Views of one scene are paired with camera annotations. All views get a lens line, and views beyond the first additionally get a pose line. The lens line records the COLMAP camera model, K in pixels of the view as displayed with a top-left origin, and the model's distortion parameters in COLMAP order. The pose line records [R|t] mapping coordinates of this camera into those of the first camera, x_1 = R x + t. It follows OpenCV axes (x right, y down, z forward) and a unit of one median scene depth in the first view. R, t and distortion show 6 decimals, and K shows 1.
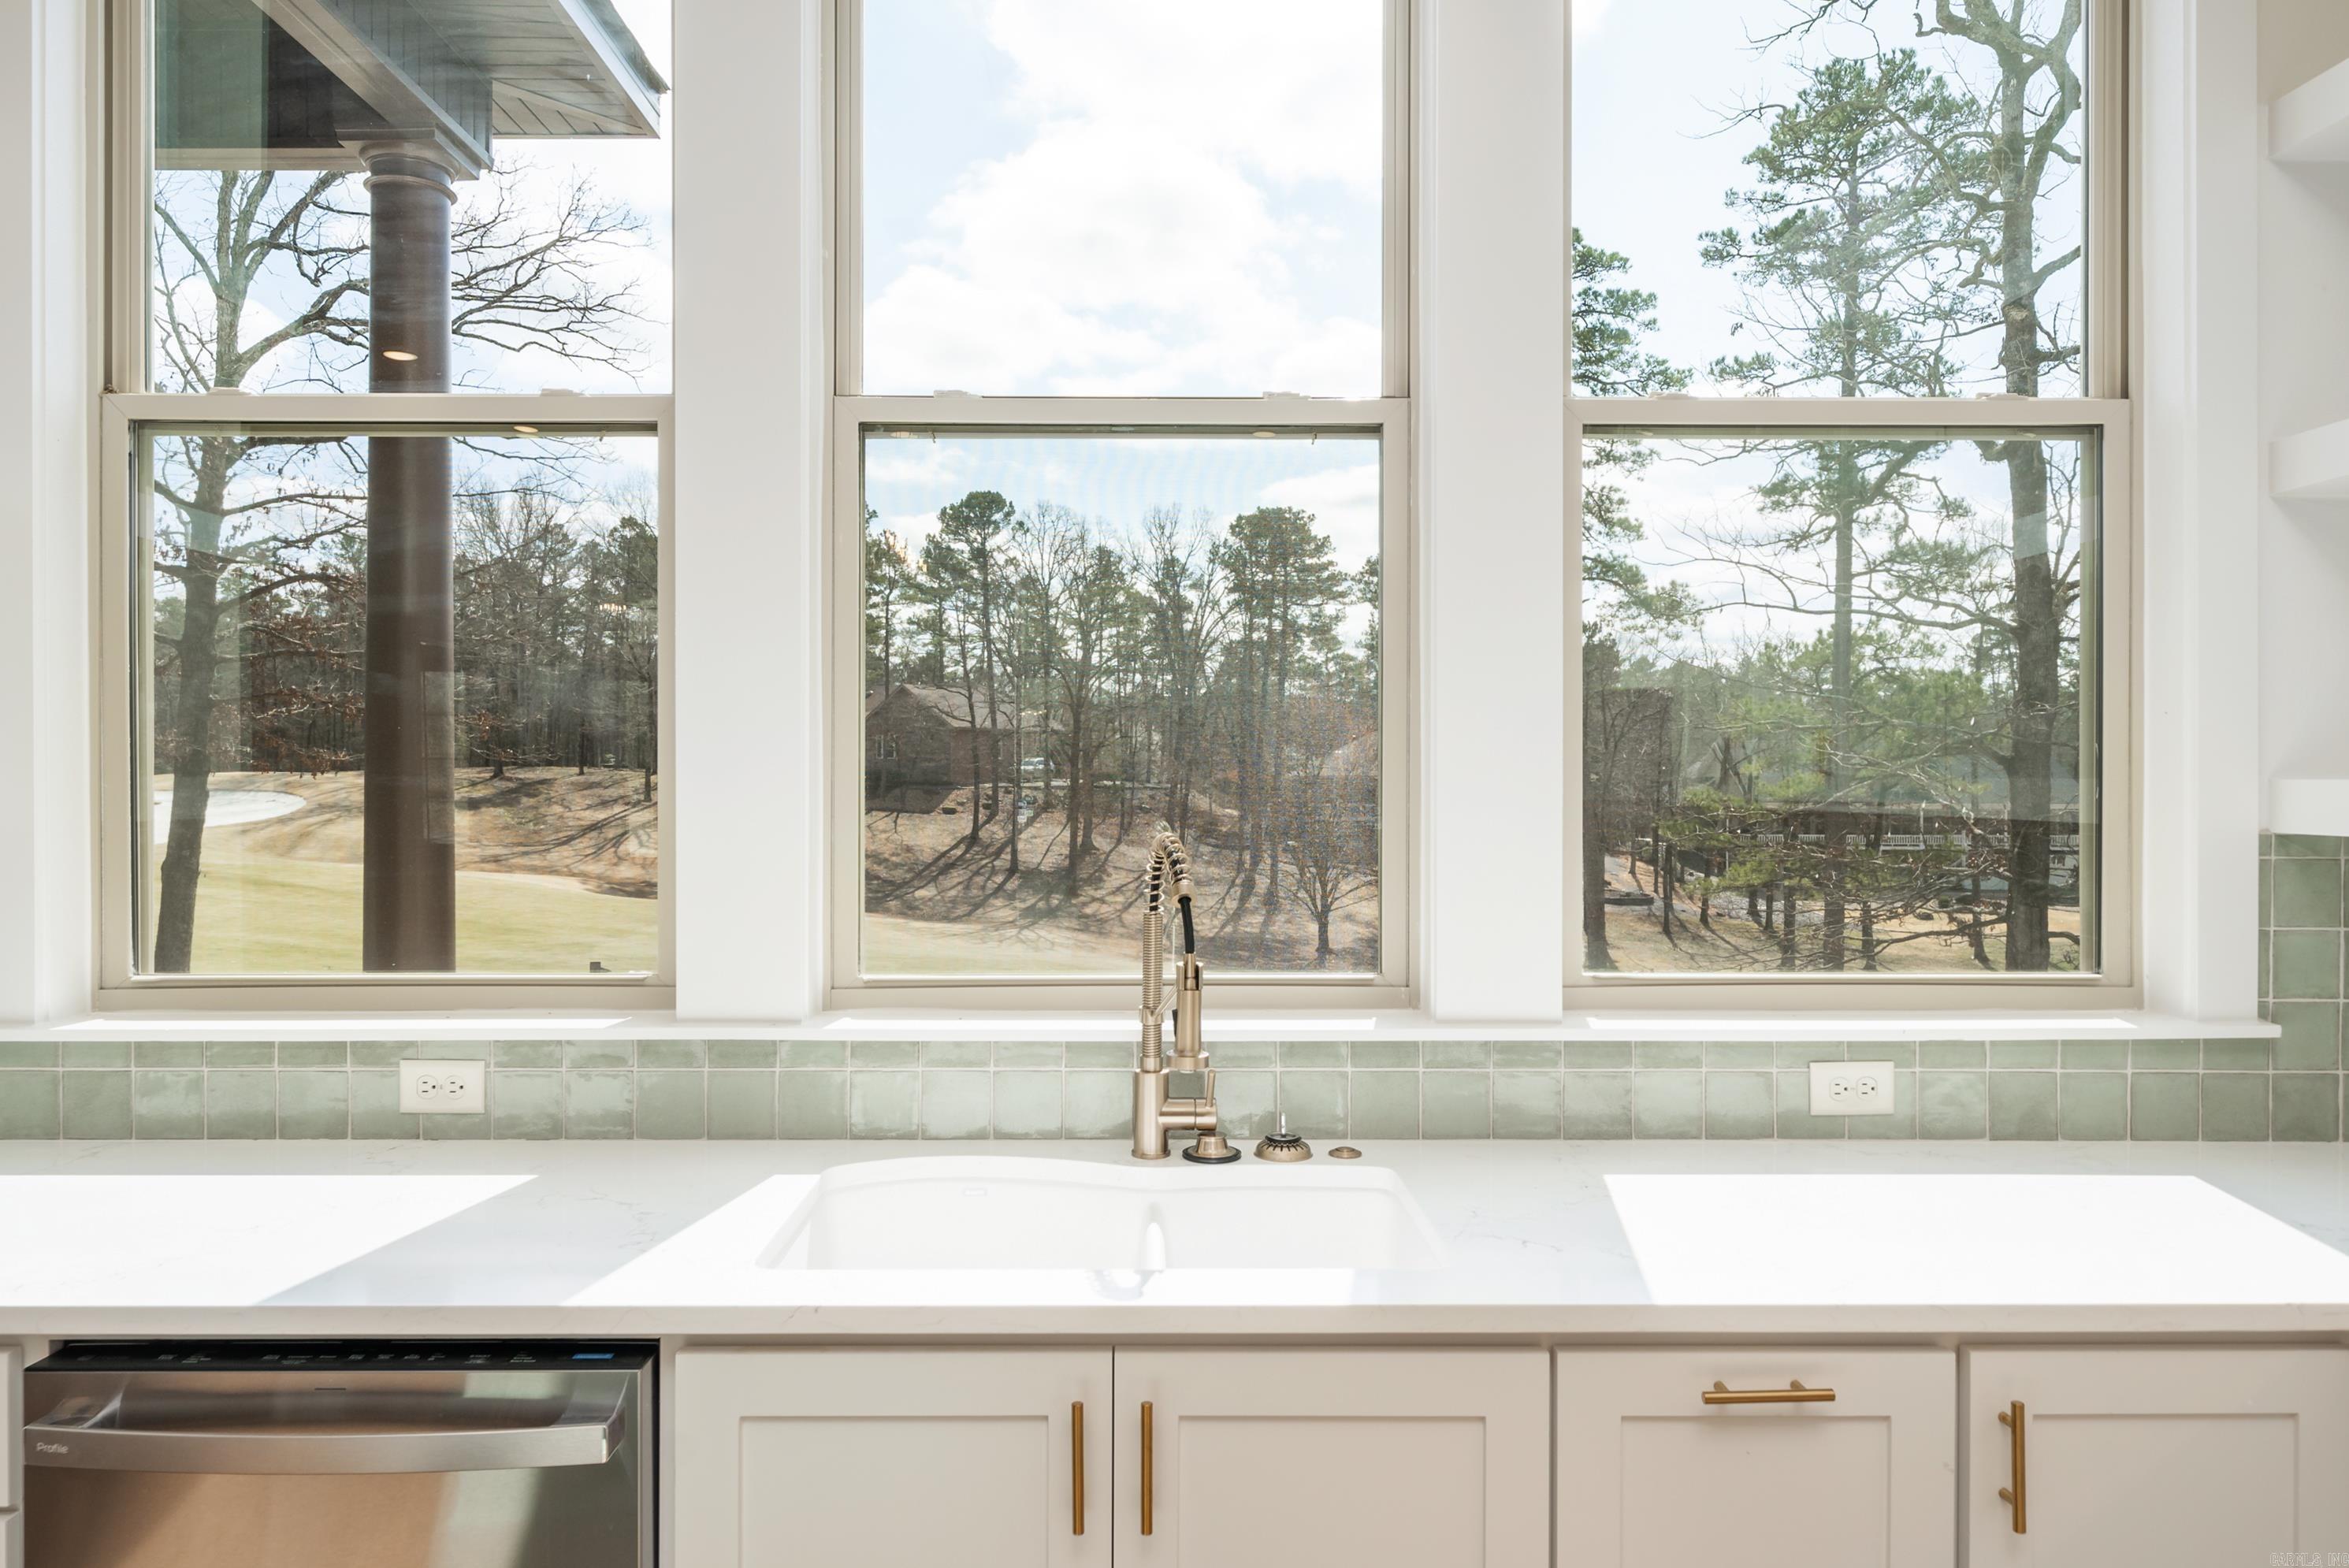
lens RADIAL K [[1470.6, 0, 1174.9], [0, 1470.6, 787.0], [0, 0, 1]] dist [-0.002530, -0.000939]
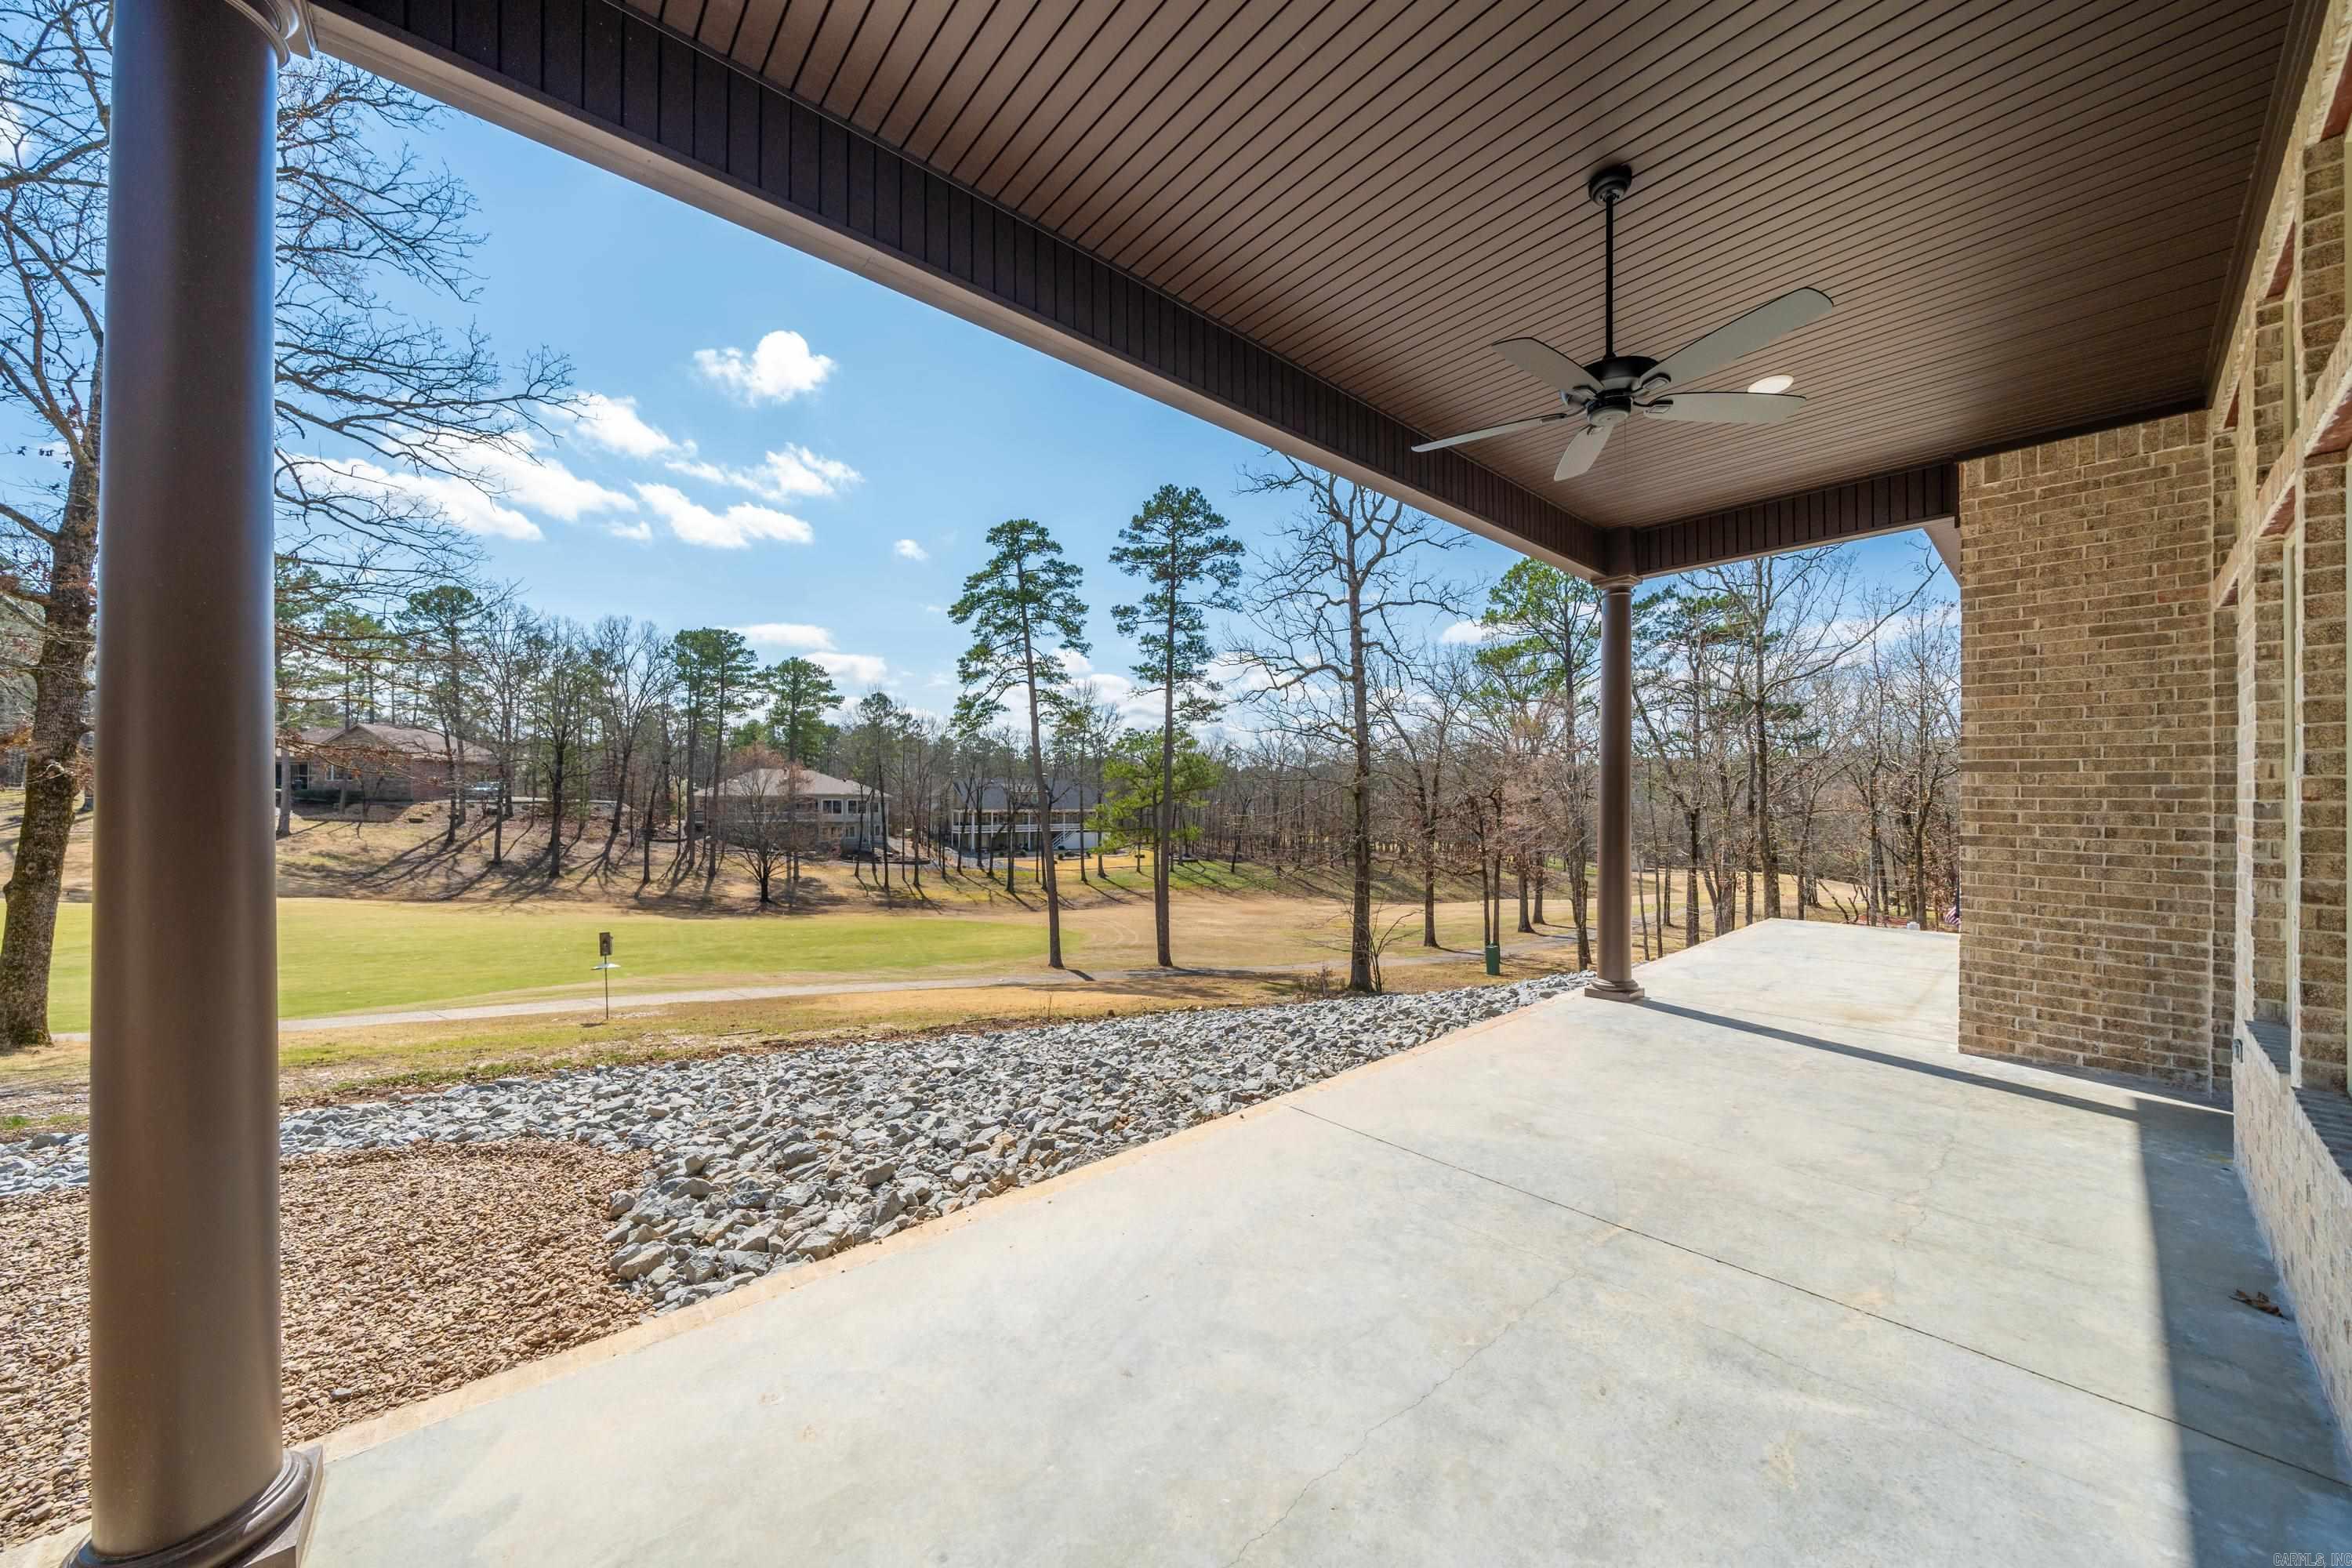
lens RADIAL K [[791.3, 0, 1172.8], [0, 791.3, 797.8], [0, 0, 1]] dist [-0.005879, 0.000013]
pose [[0.769914, 0.003928, 0.638135, -0.091683], [-0.000128, 0.999982, -0.006001, -0.000031], [-0.638147, 0.004539, 0.769901, 0.014159]]
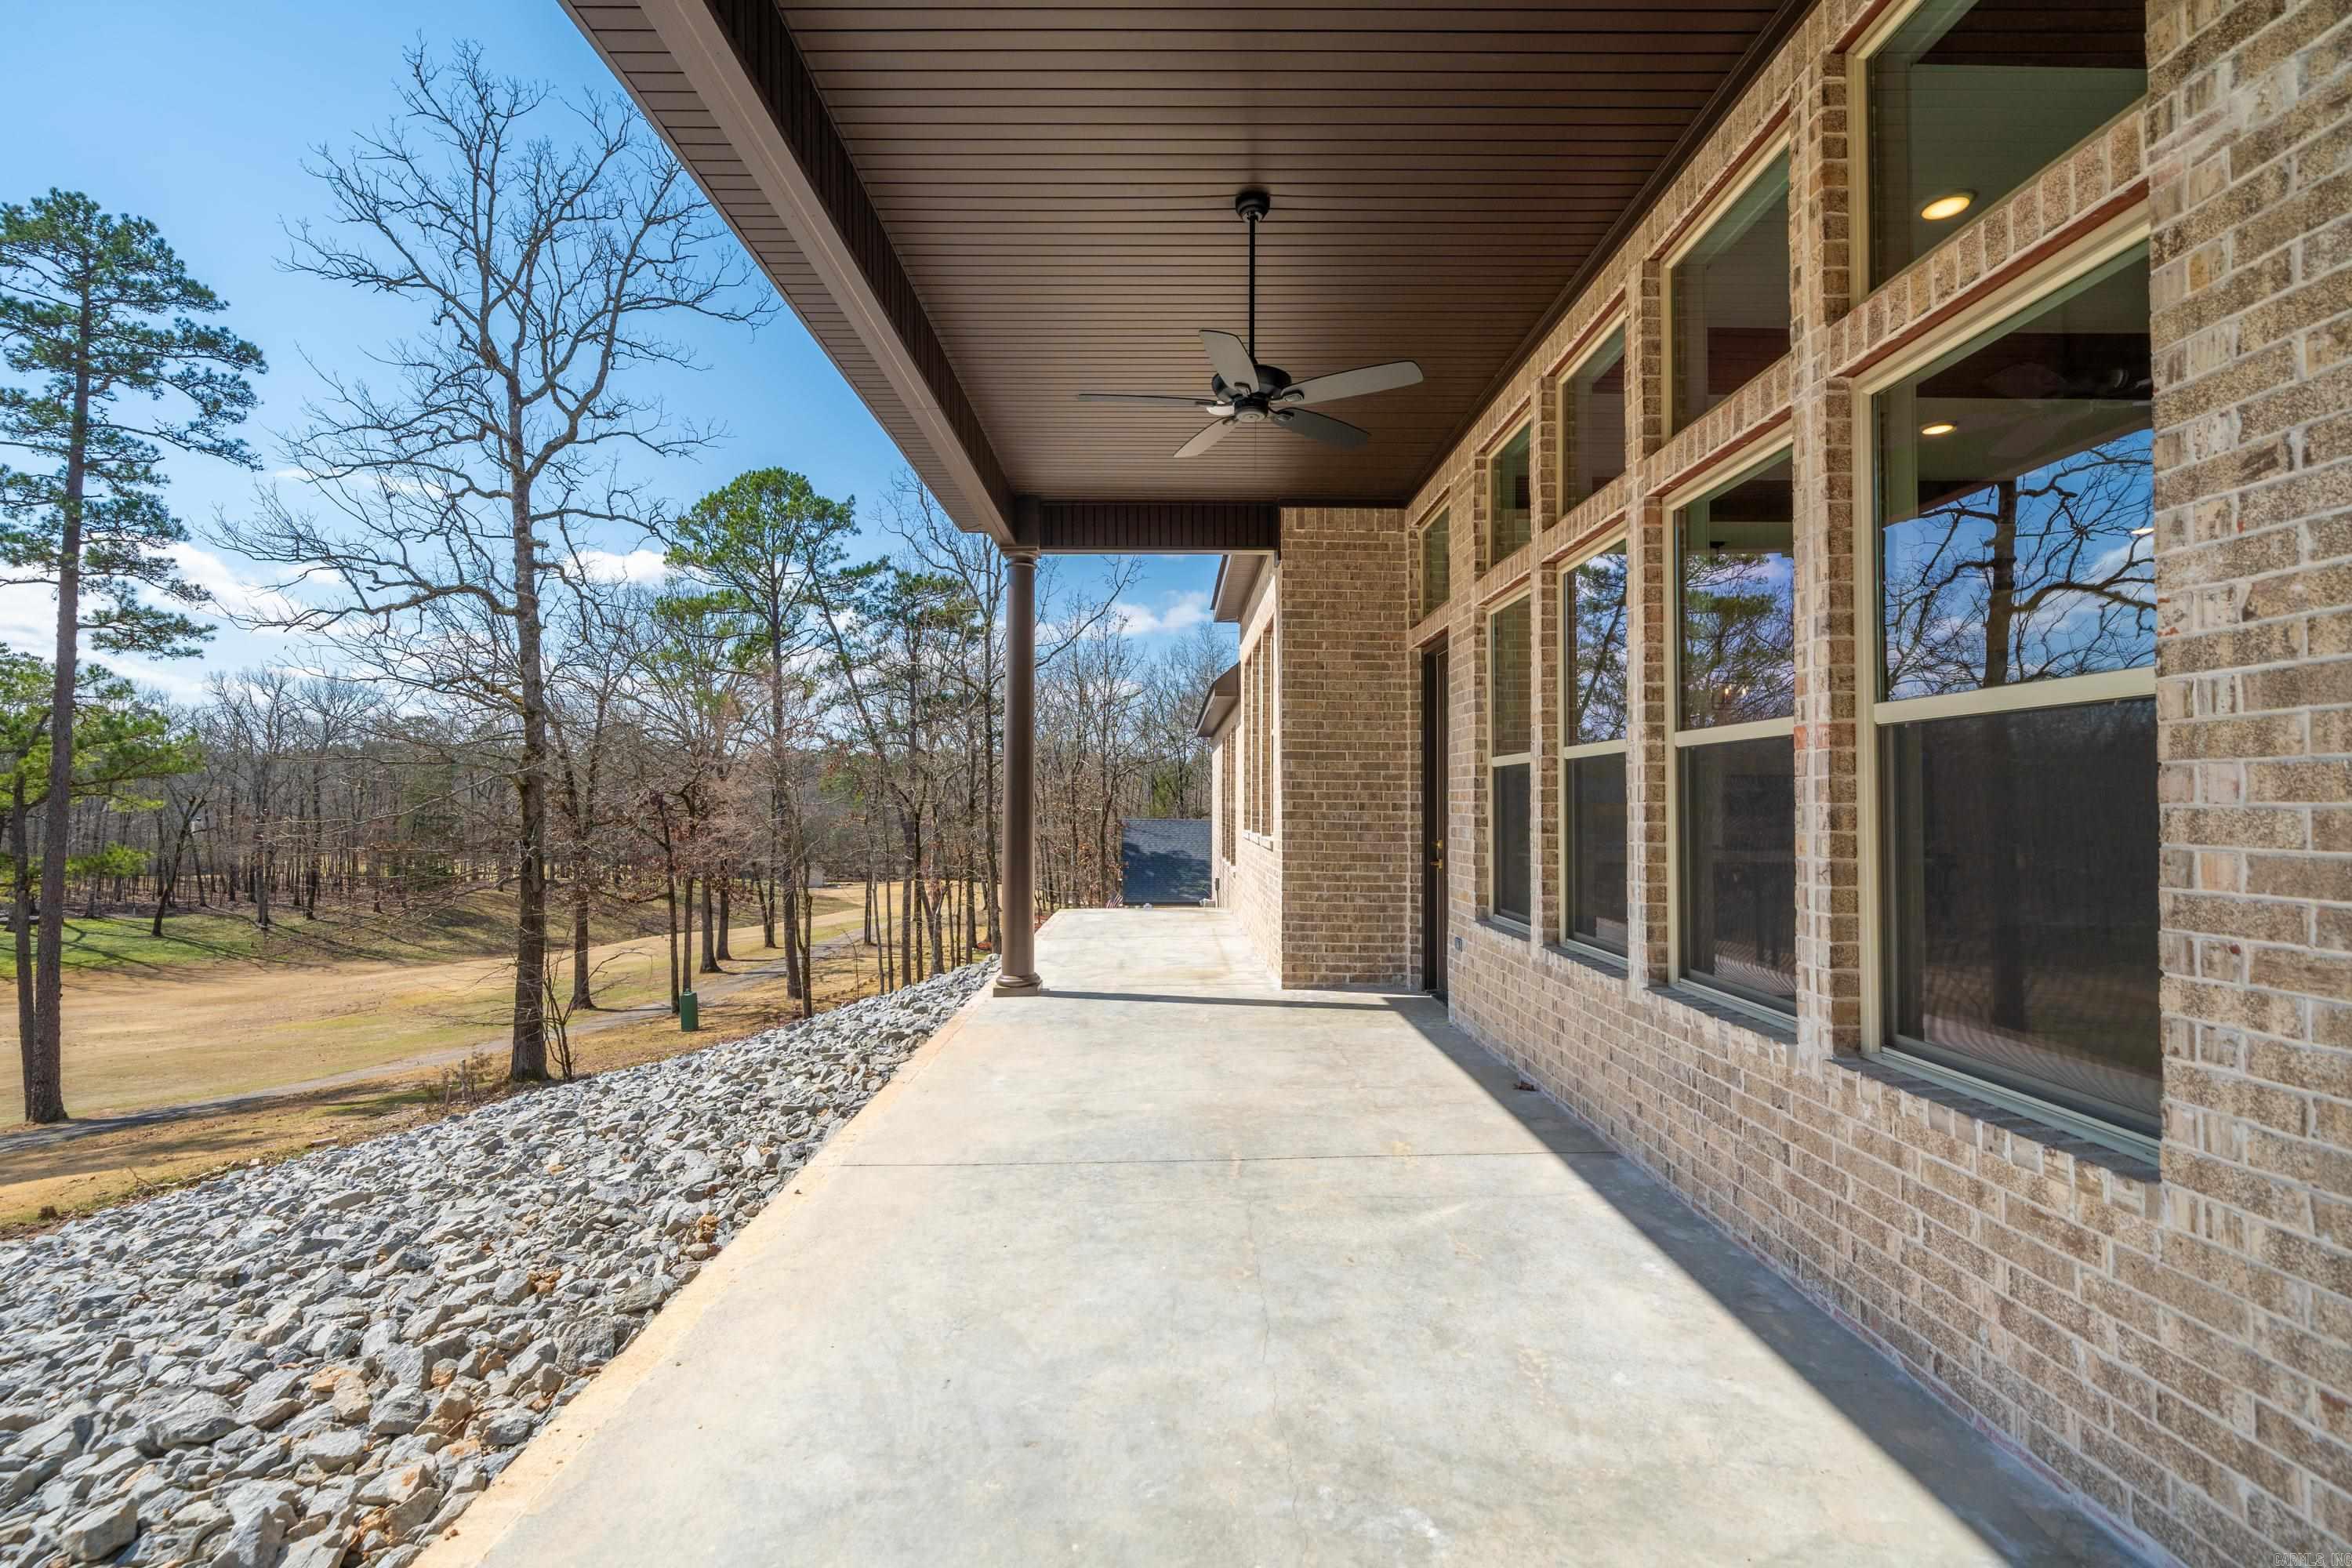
lens RADIAL K [[1026.1, 0, 1182.2], [0, 1026.1, 782.9], [0, 0, 1]] dist [0.001293, -0.000245]
pose [[0.016917, 0.018669, 0.999683, -0.099948], [0.005181, 0.999811, -0.018759, 0.001147], [-0.999843, 0.005497, 0.016817, 0.025331]]
